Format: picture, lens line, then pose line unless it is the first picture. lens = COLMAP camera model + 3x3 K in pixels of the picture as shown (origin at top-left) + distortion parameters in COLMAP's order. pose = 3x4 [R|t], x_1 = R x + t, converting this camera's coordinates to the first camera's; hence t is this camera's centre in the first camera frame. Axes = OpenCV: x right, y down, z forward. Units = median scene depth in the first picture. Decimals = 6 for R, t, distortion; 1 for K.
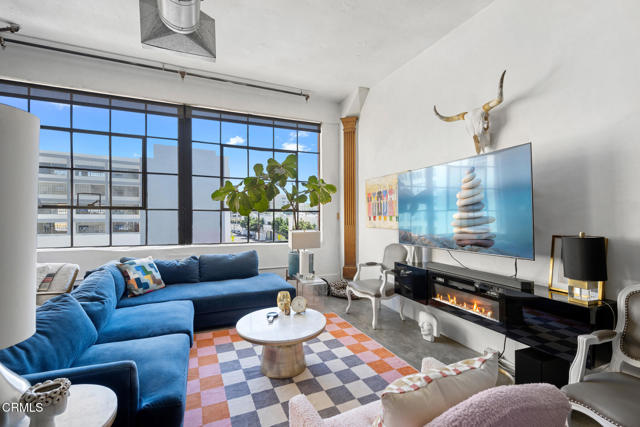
lens RADIAL K [[270.8, 0, 315.0], [0, 270.8, 213.8], [0, 0, 1]] dist [-0.005618, 0.001269]
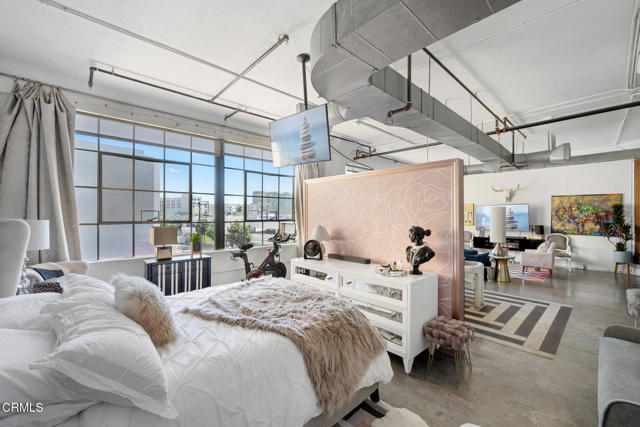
lens RADIAL K [[270.8, 0, 307.4], [0, 270.8, 214.9], [0, 0, 1]] dist [-0.005618, 0.001269]
pose [[0.943609, -0.004563, 0.331031, -1.984238], [0.005615, 0.999982, -0.002223, -0.051016], [-0.331015, 0.003957, 0.943617, -0.947592]]
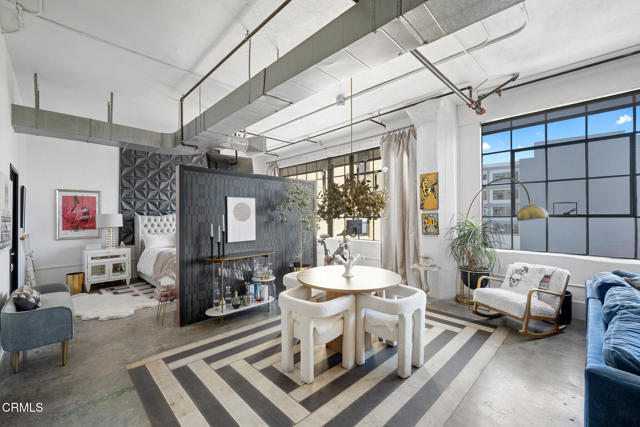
lens RADIAL K [[270.8, 0, 332.6], [0, 270.8, 211.9], [0, 0, 1]] dist [-0.005618, 0.001269]
pose [[0.385820, -0.018663, -0.922385, -0.216704], [0.007822, 0.999826, -0.016958, -0.026814], [0.922541, -0.000673, 0.385899, -0.231446]]
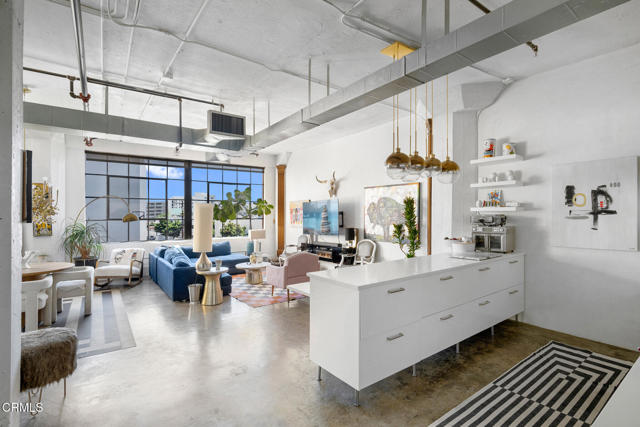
lens RADIAL K [[293.9, 0, 313.7], [0, 293.9, 217.0], [0, 0, 1]] dist [-0.019237, -0.000805]
pose [[0.973517, -0.009980, 0.228398, -0.131722], [0.008769, 0.999942, 0.006315, -0.039155], [-0.228448, -0.004145, 0.973547, -1.166528]]
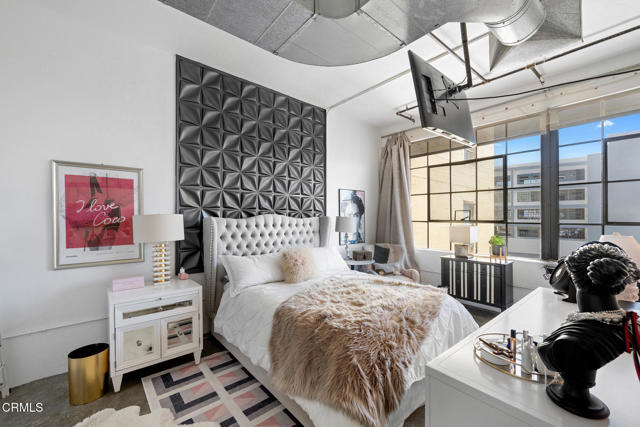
lens RADIAL K [[270.8, 0, 338.8], [0, 270.8, 218.2], [0, 0, 1]] dist [-0.005618, 0.001269]
pose [[0.309569, 0.000383, -0.950877, -1.273774], [0.001258, 0.999999, 0.000812, -0.040395], [0.950876, -0.001448, 0.309568, -0.574557]]
